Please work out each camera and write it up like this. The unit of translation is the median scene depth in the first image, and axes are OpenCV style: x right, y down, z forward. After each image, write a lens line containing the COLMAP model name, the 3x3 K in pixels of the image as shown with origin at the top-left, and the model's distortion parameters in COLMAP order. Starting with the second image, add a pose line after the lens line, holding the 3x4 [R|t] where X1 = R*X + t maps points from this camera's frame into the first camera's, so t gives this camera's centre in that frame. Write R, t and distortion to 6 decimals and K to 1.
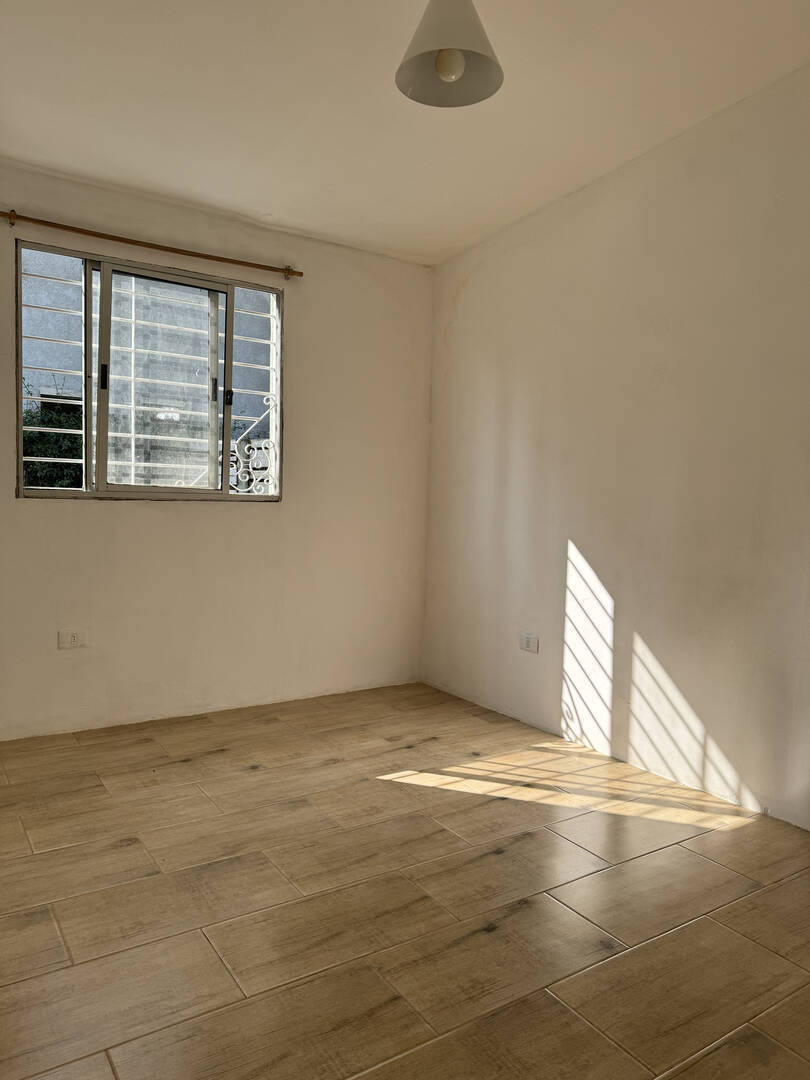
lens RADIAL K [[754.8, 0, 406.7], [0, 754.8, 550.4], [0, 0, 1]] dist [0.043159, -0.054519]
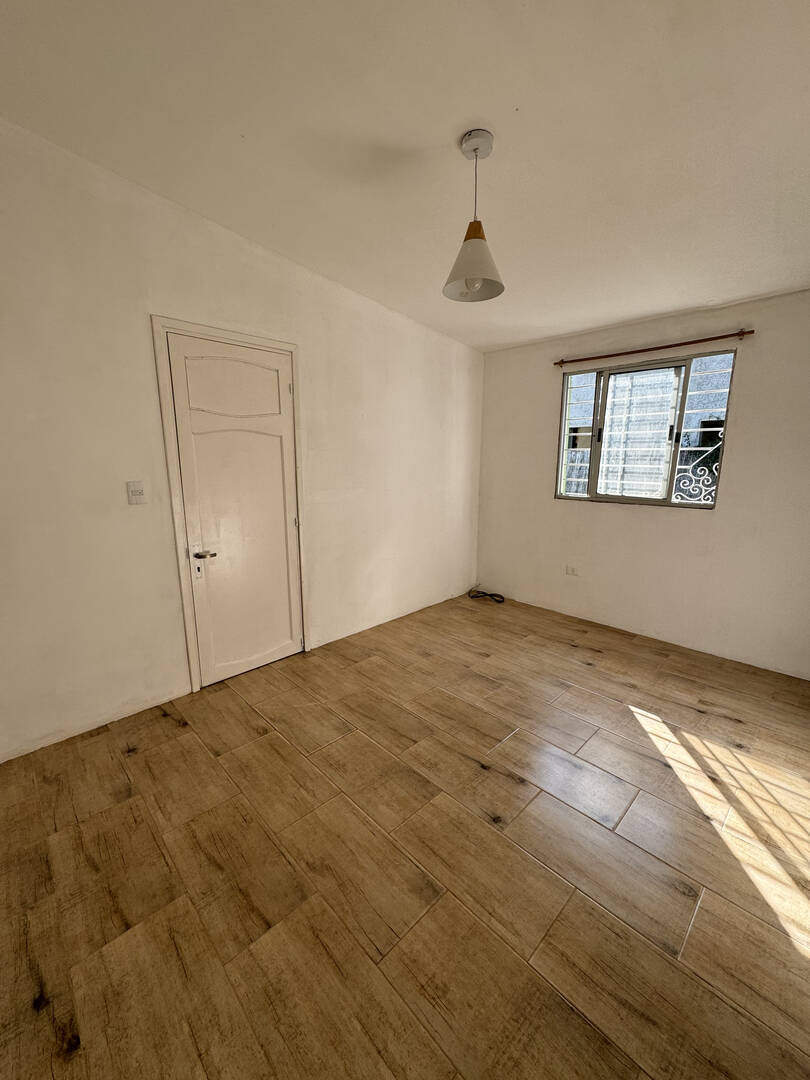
lens RADIAL K [[430.8, 0, 401.6], [0, 430.8, 536.7], [0, 0, 1]] dist [-0.002060, 0.000041]
pose [[0.175485, 0.151099, -0.972818, 0.573828], [-0.074119, 0.987375, 0.139990, -0.095745], [0.981688, 0.047538, 0.184469, 0.351786]]
